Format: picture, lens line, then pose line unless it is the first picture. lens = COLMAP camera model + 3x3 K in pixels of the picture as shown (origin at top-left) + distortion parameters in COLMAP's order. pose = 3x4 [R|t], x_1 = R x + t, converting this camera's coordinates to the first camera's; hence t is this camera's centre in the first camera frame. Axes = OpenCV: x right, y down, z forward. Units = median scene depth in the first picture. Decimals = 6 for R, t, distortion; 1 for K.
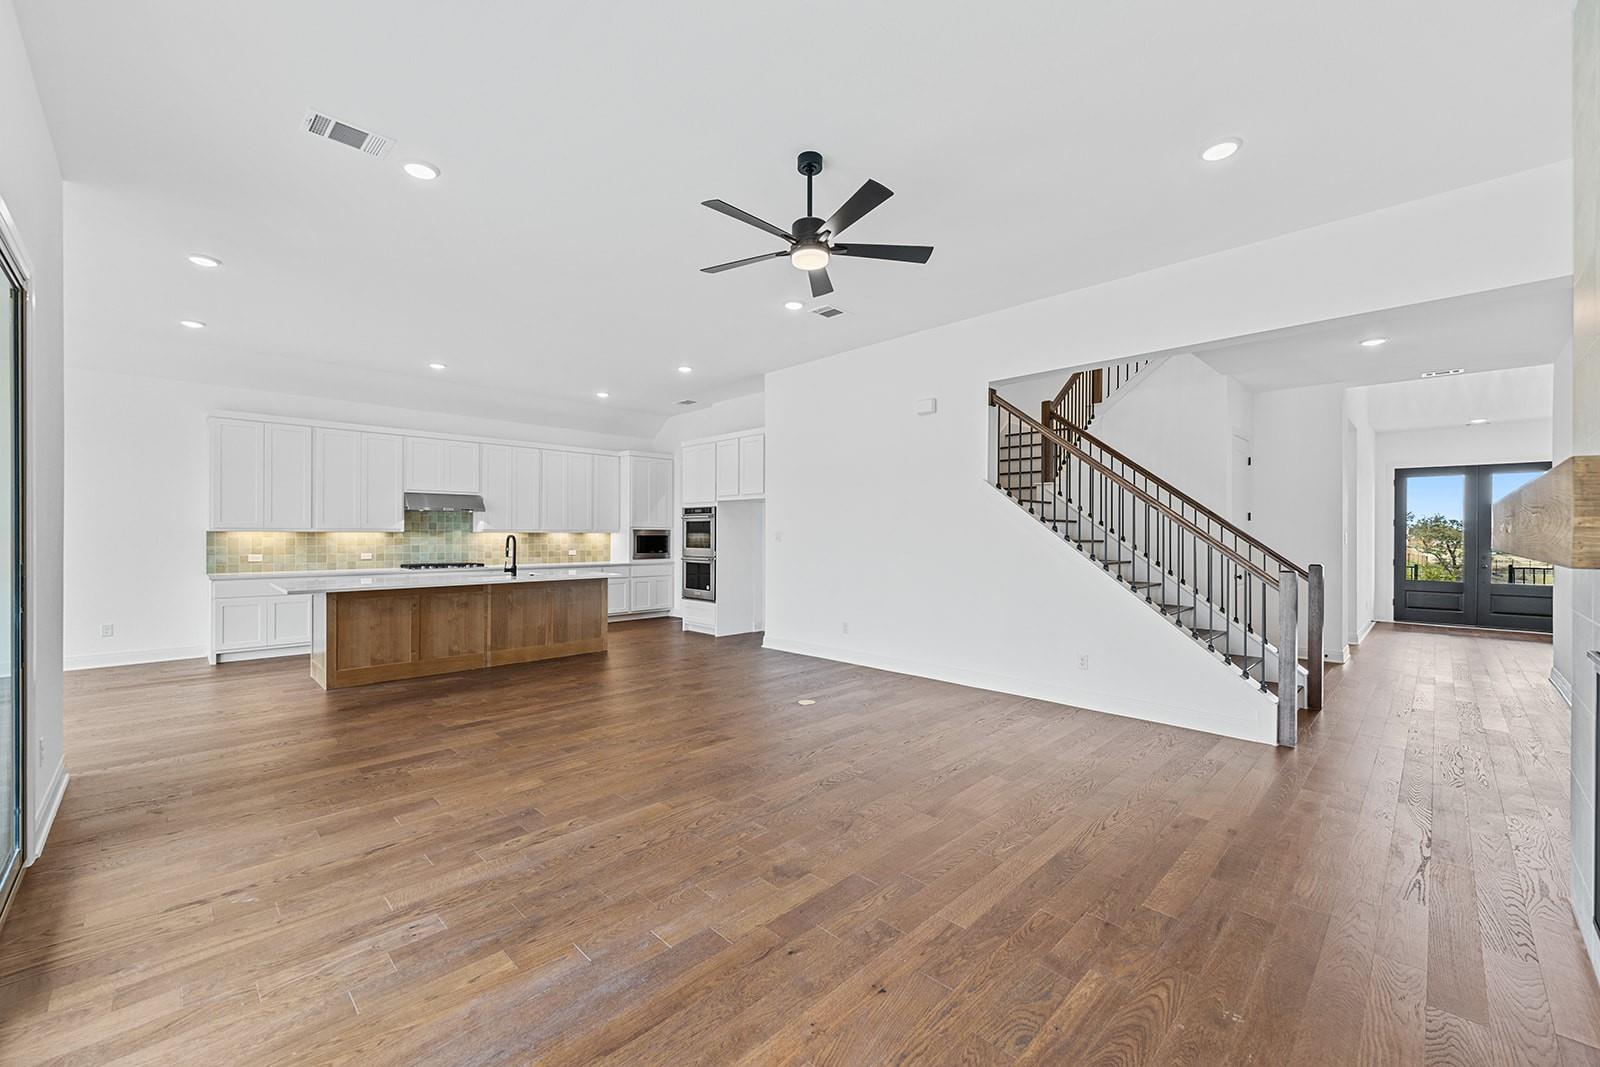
lens RADIAL K [[607.8, 0, 836.2], [0, 607.8, 533.0], [0, 0, 1]] dist [-0.011361, -0.001043]
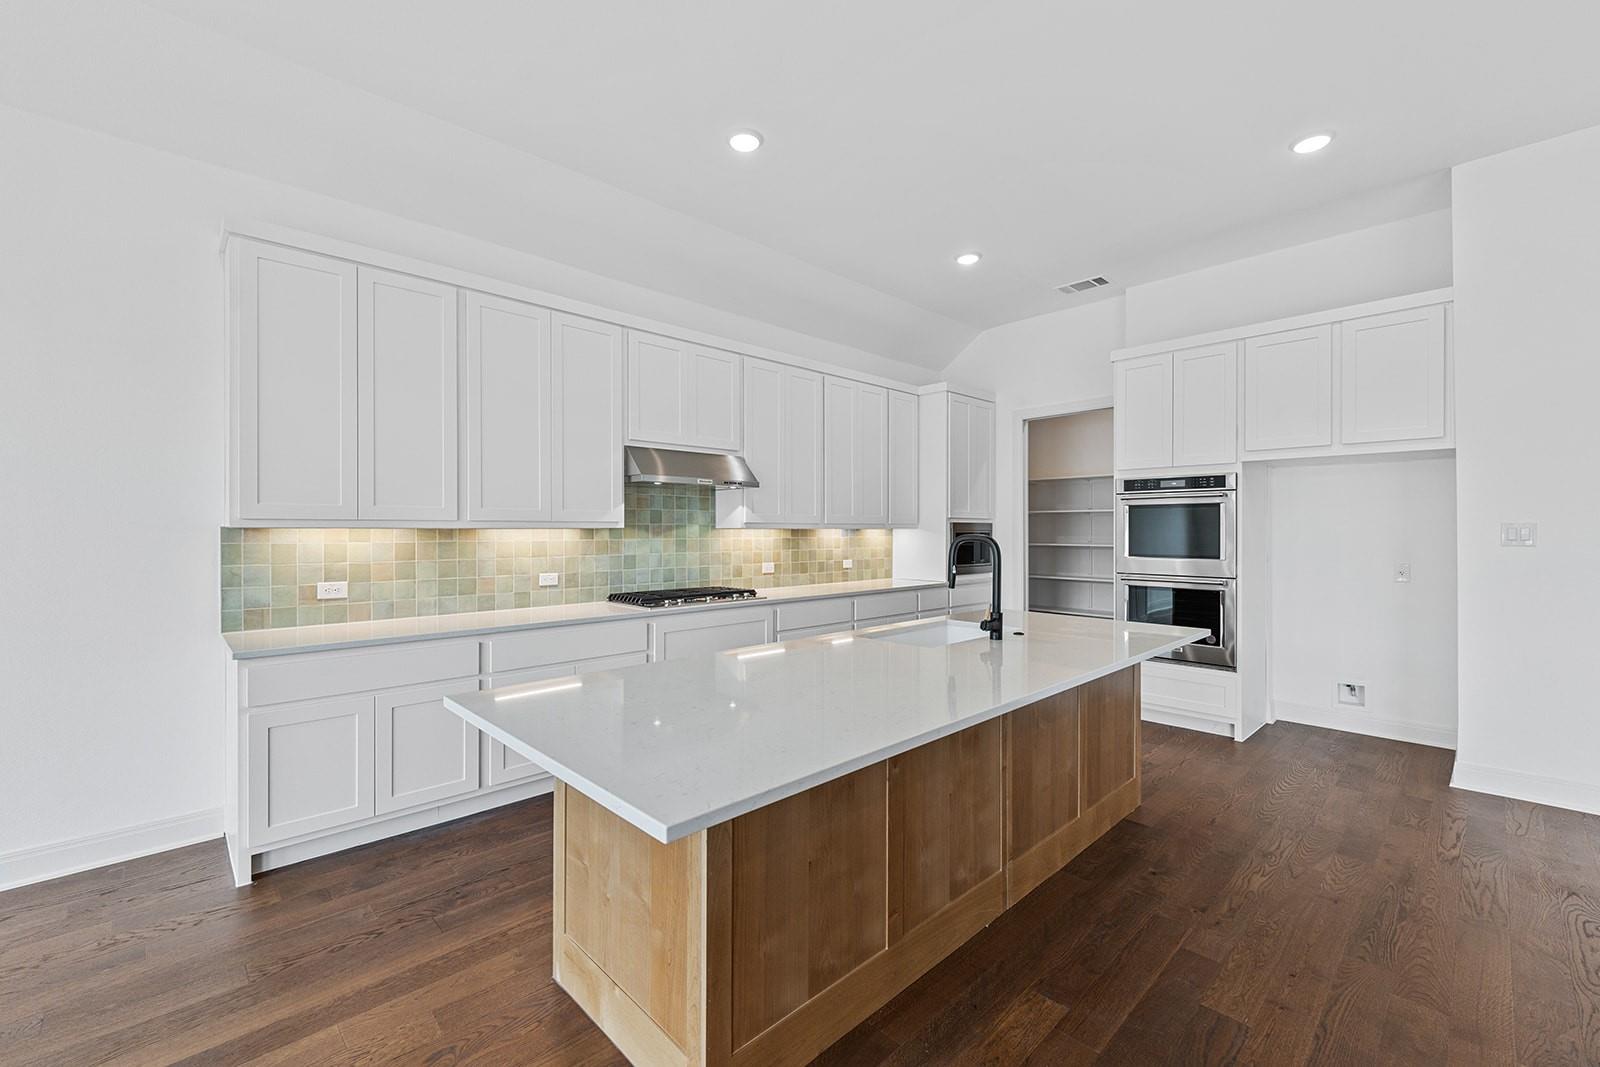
lens RADIAL K [[675.3, 0, 869.2], [0, 675.3, 534.5], [0, 0, 1]] dist [-0.013398, -0.000721]
pose [[0.999144, -0.003645, -0.041206, -0.519138], [0.003990, 0.999958, 0.008299, -0.000197], [0.041174, -0.008456, 0.999116, 0.495957]]
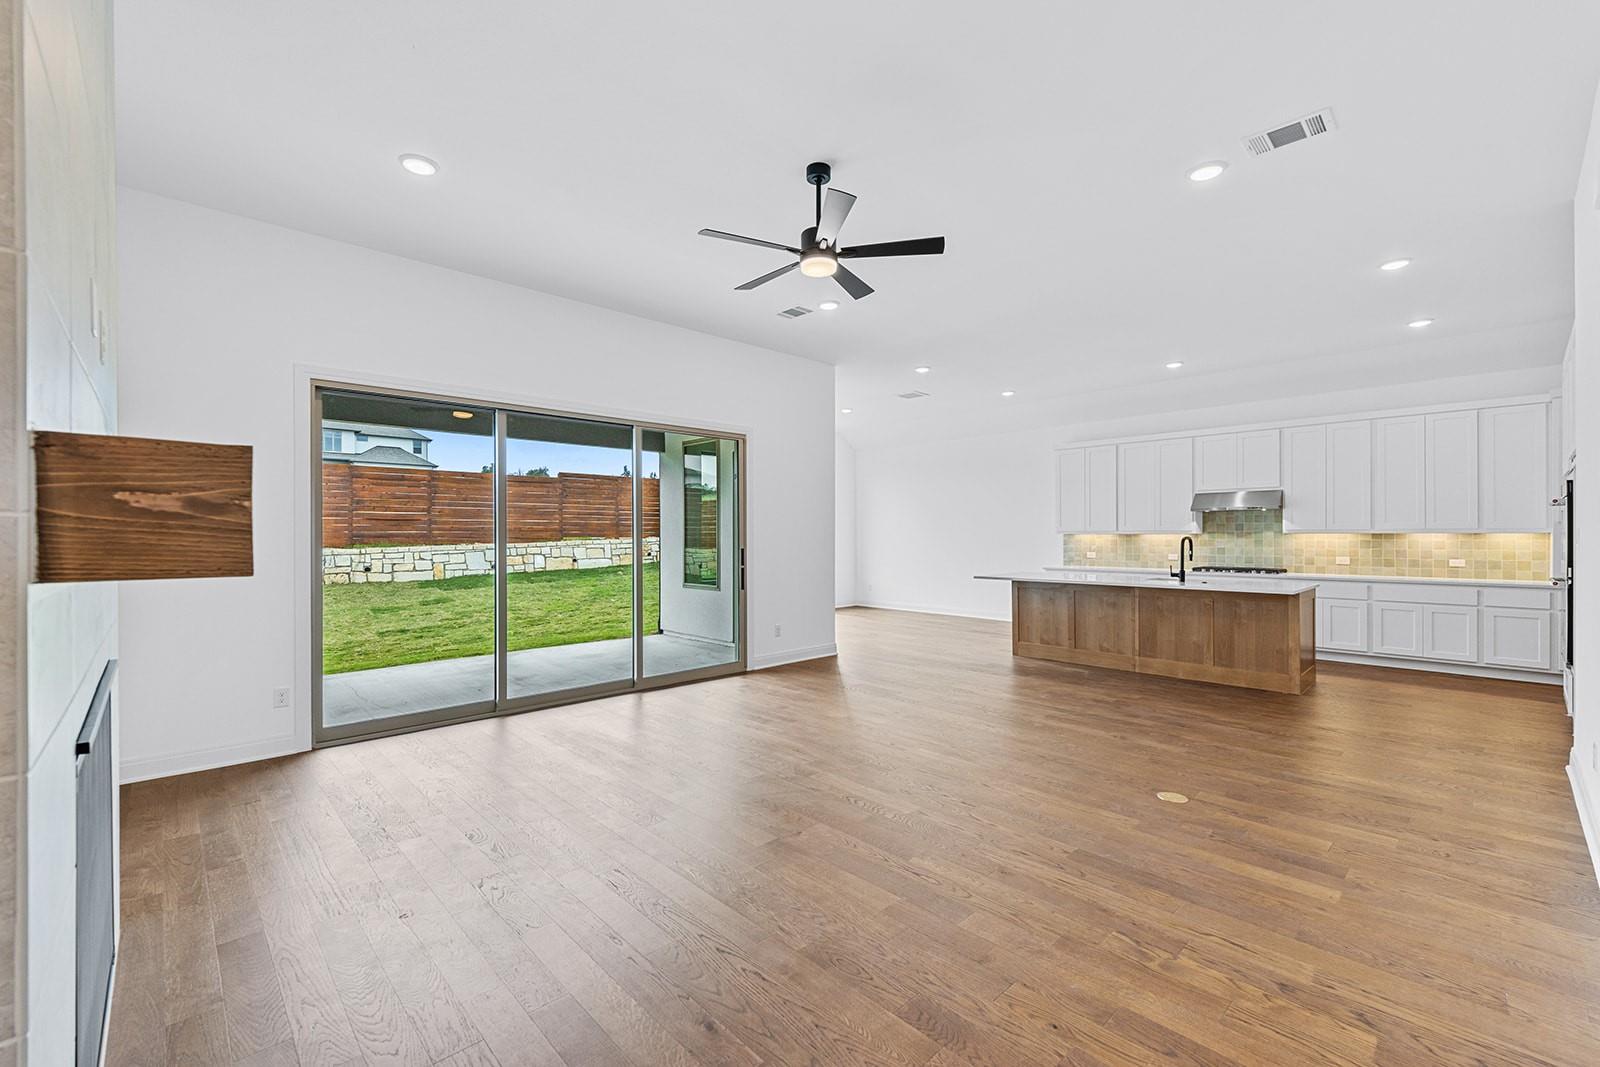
lens RADIAL K [[675.3, 0, 800.0], [0, 675.3, 538.5], [0, 0, 1]] dist [-0.013398, -0.000721]
pose [[-0.055297, 0.002463, -0.998467, 0.448997], [0.003914, 0.999990, 0.002250, 0.001195], [0.998462, -0.003783, -0.055306, 0.424939]]
